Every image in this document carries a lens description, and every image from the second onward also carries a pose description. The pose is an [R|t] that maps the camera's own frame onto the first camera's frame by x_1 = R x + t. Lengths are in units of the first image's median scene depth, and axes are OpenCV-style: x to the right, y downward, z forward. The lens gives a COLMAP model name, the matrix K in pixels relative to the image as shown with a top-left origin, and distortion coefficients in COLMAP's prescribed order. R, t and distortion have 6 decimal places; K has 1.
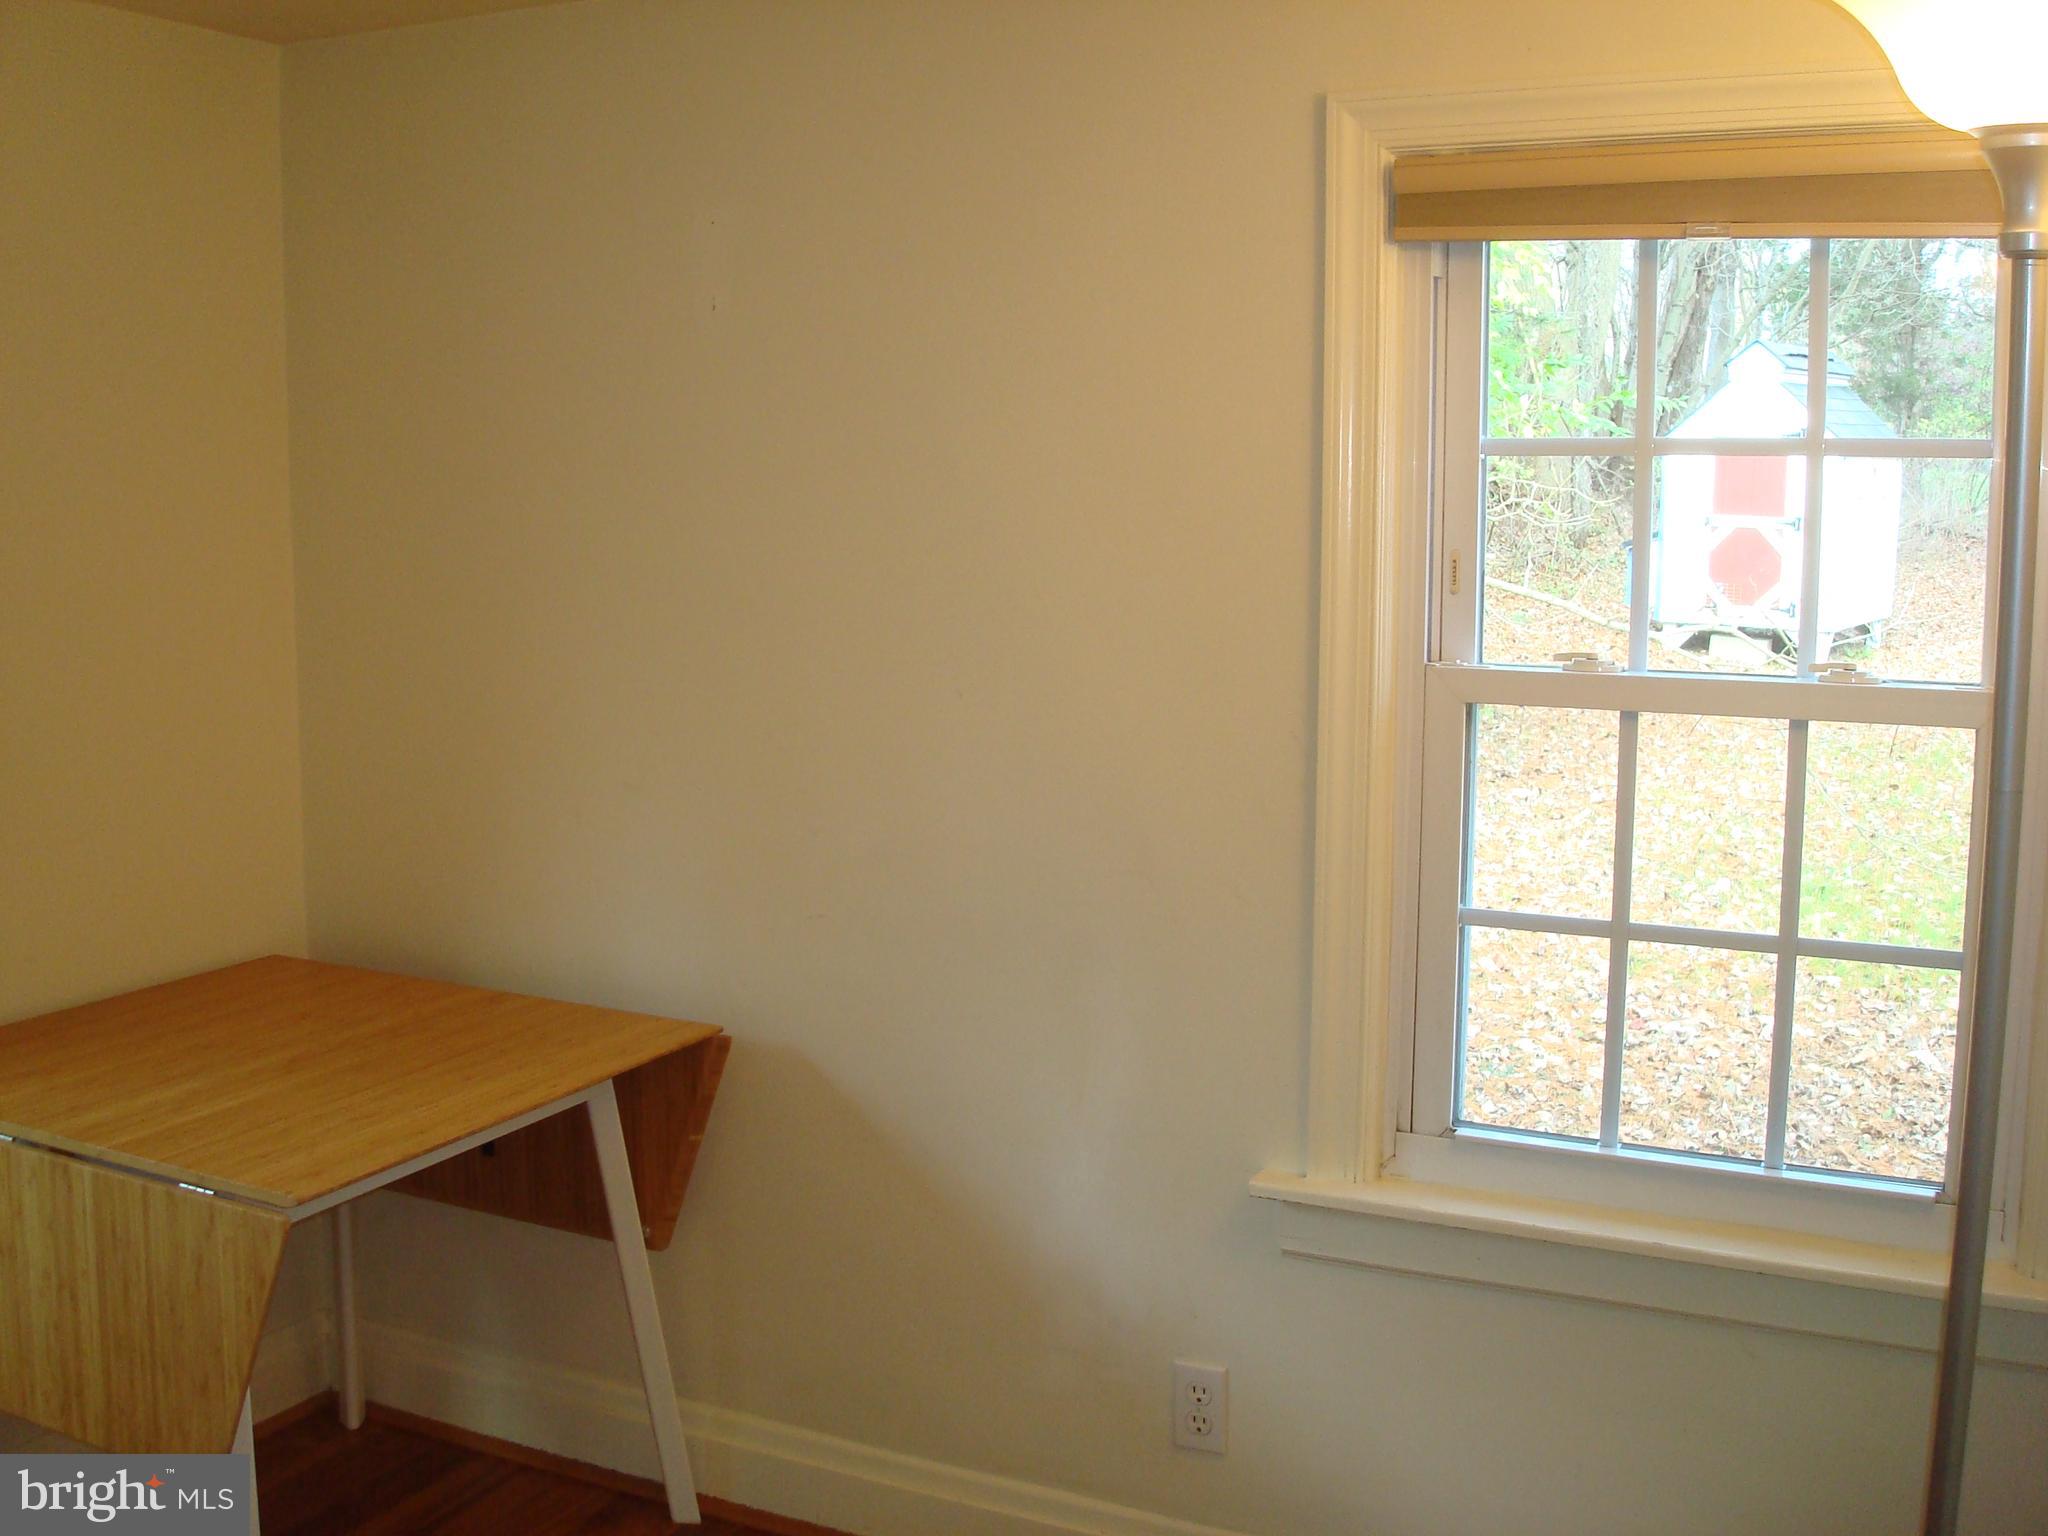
lens RADIAL K [[2112.6, 0, 1017.6], [0, 2112.6, 761.6], [0, 0, 1]] dist [-0.121087, 0.000000]
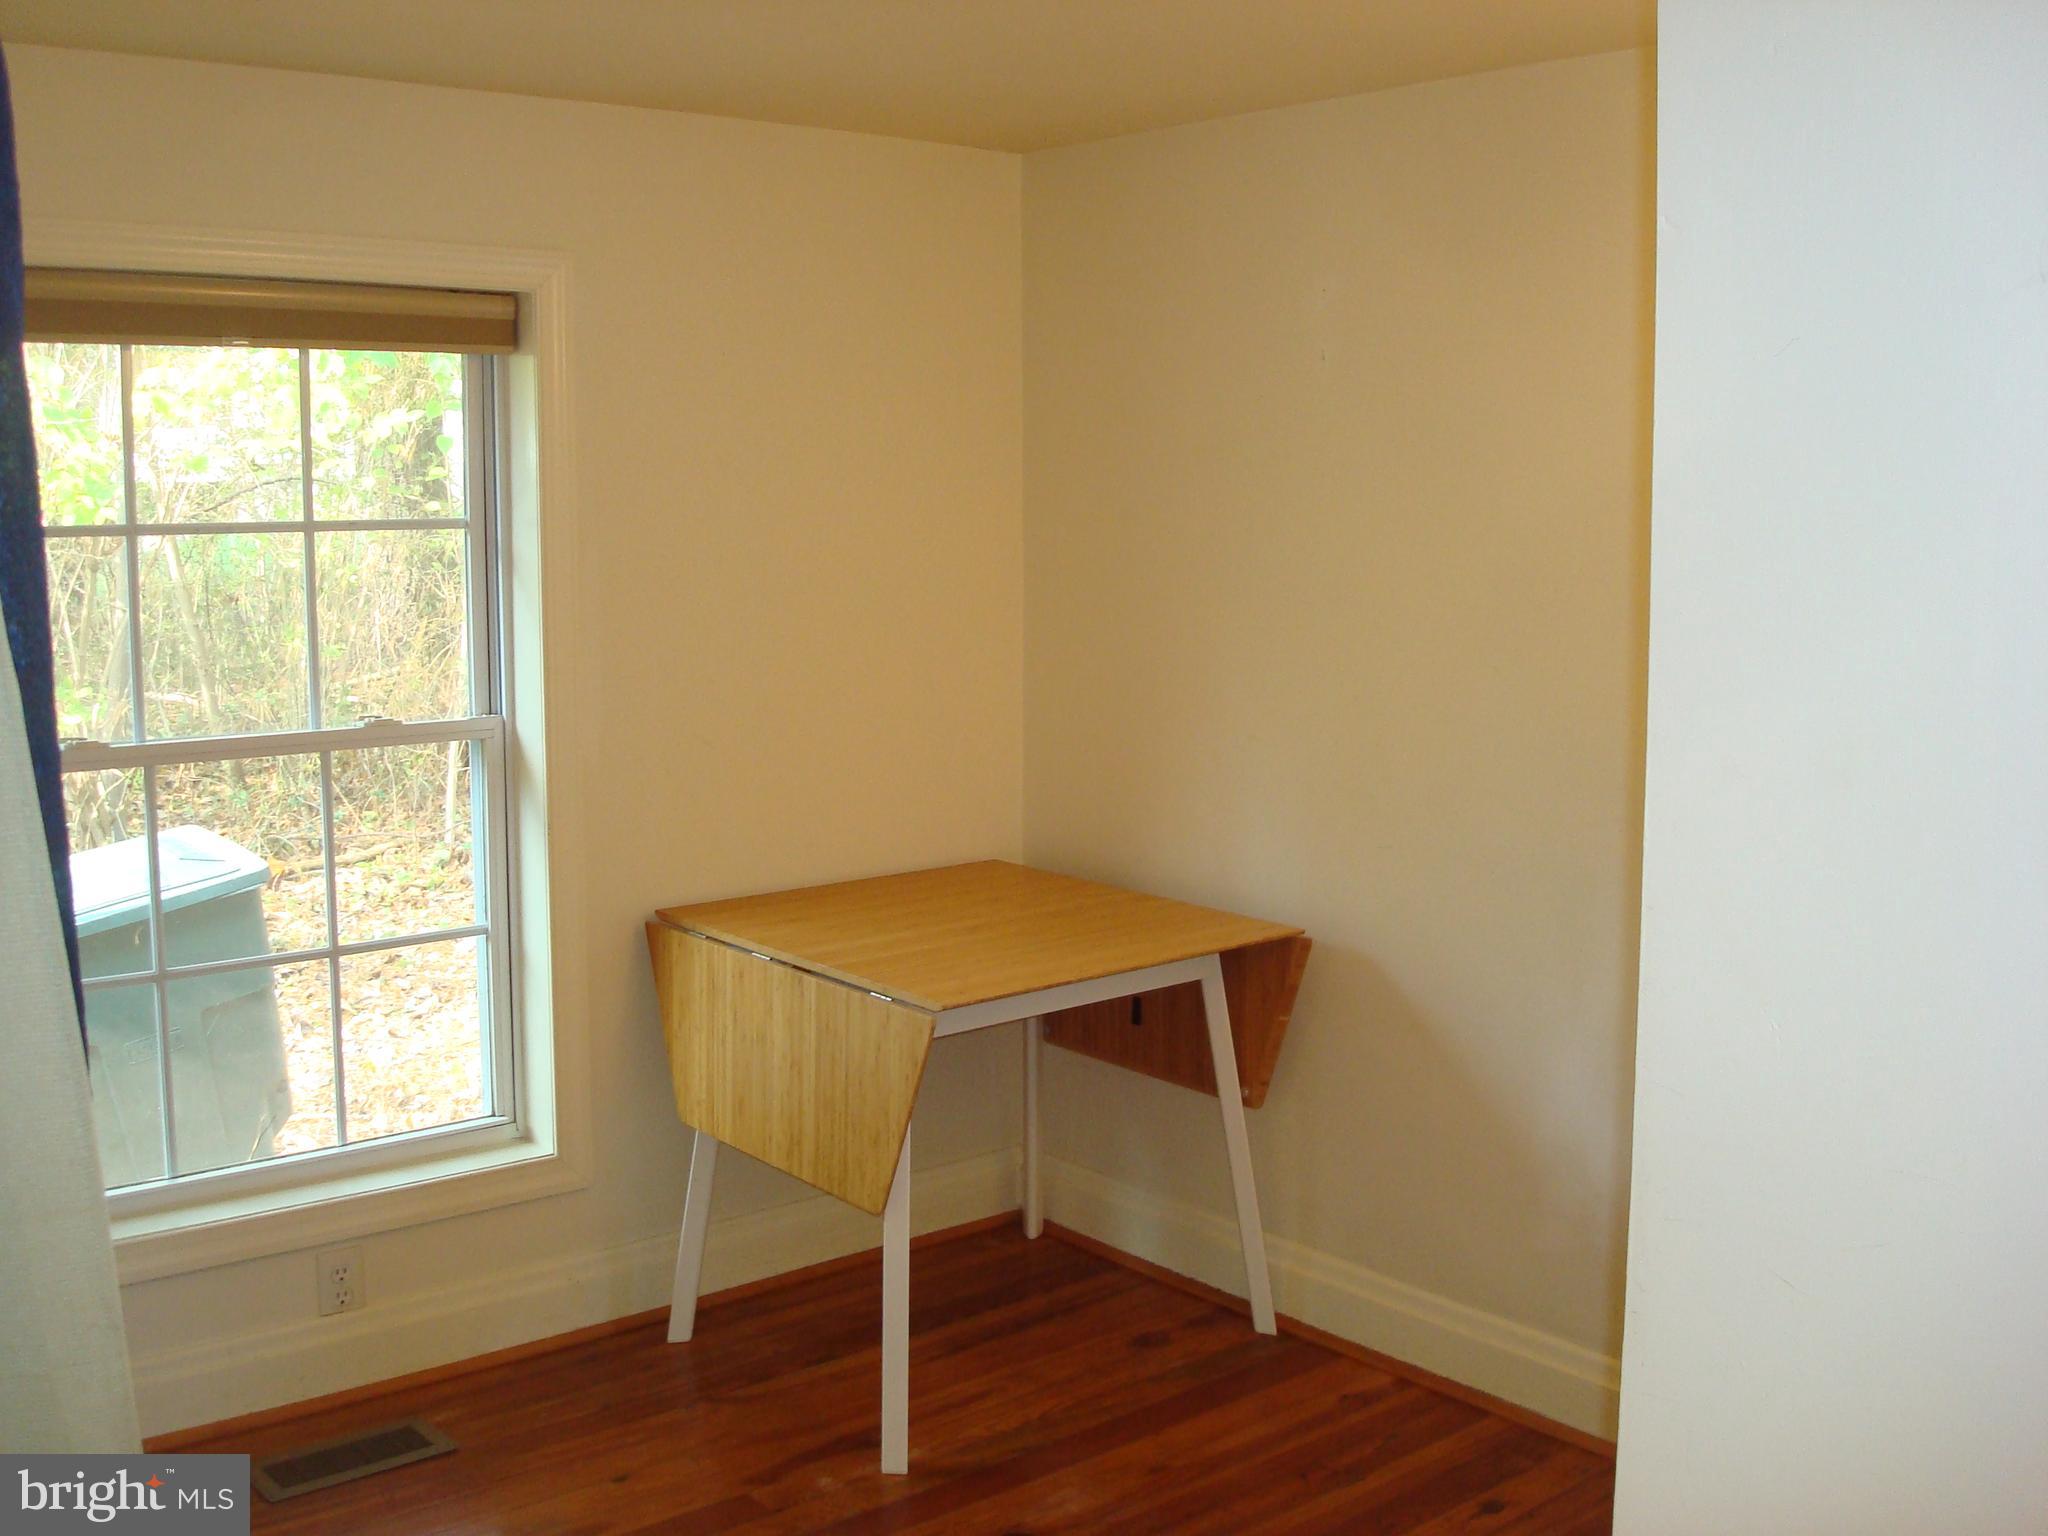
lens RADIAL K [[2112.6, 0, 1031.5], [0, 2112.6, 773.9], [0, 0, 1]] dist [-0.121087, 0.000000]
pose [[0.917593, 0.050225, -0.394335, 0.197200], [-0.049422, 0.998703, 0.012198, 0.025040], [0.394436, 0.008296, 0.918886, -0.218623]]
